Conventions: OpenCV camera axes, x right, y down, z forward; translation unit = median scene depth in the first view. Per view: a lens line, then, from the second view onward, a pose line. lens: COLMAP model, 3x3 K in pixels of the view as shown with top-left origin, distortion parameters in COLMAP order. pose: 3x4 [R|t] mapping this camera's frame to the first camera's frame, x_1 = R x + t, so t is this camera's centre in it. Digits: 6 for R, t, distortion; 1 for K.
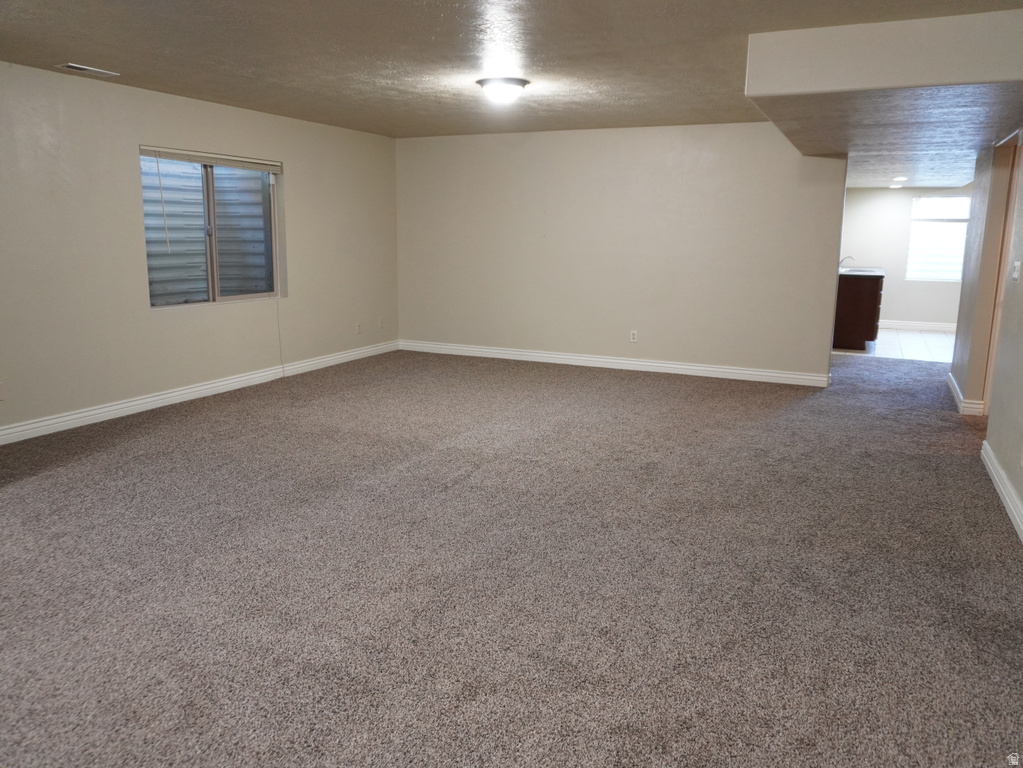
lens RADIAL K [[768.7, 0, 511.5], [0, 768.7, 384.0], [0, 0, 1]] dist [-0.004617, -0.002603]
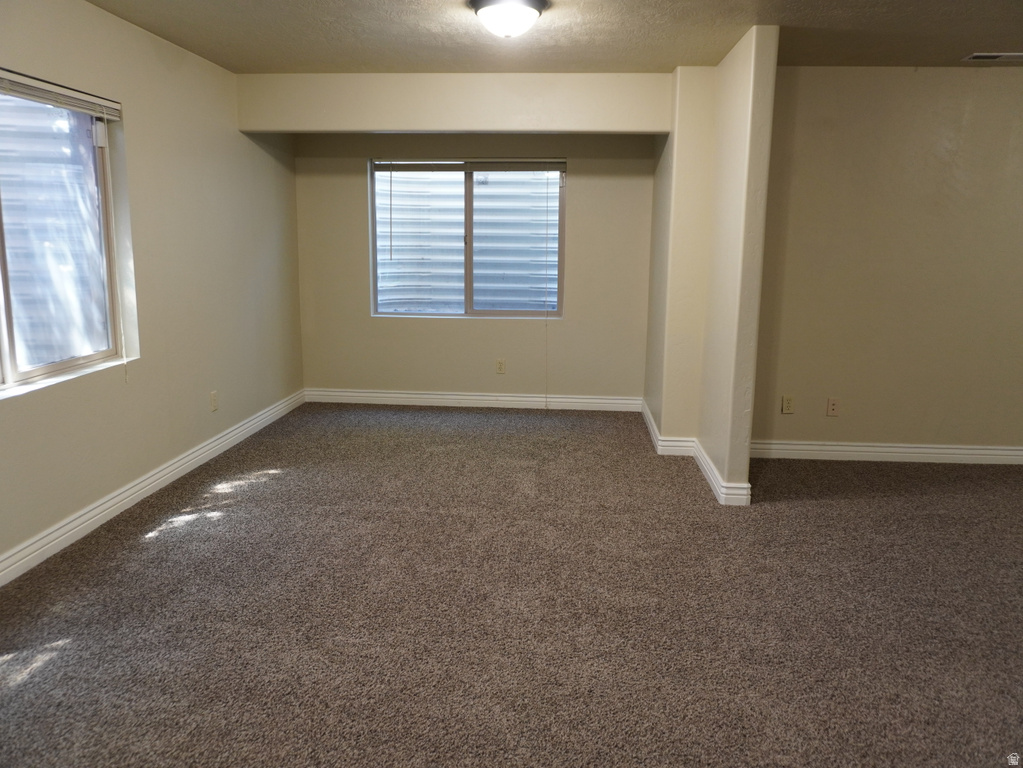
lens RADIAL K [[768.7, 0, 511.5], [0, 768.7, 384.0], [0, 0, 1]] dist [-0.004617, -0.002603]
pose [[0.371924, 0.165426, -0.913404, 0.090431], [-0.187106, 0.977156, 0.100785, -0.048289], [0.909211, 0.133419, 0.394380, 0.262191]]
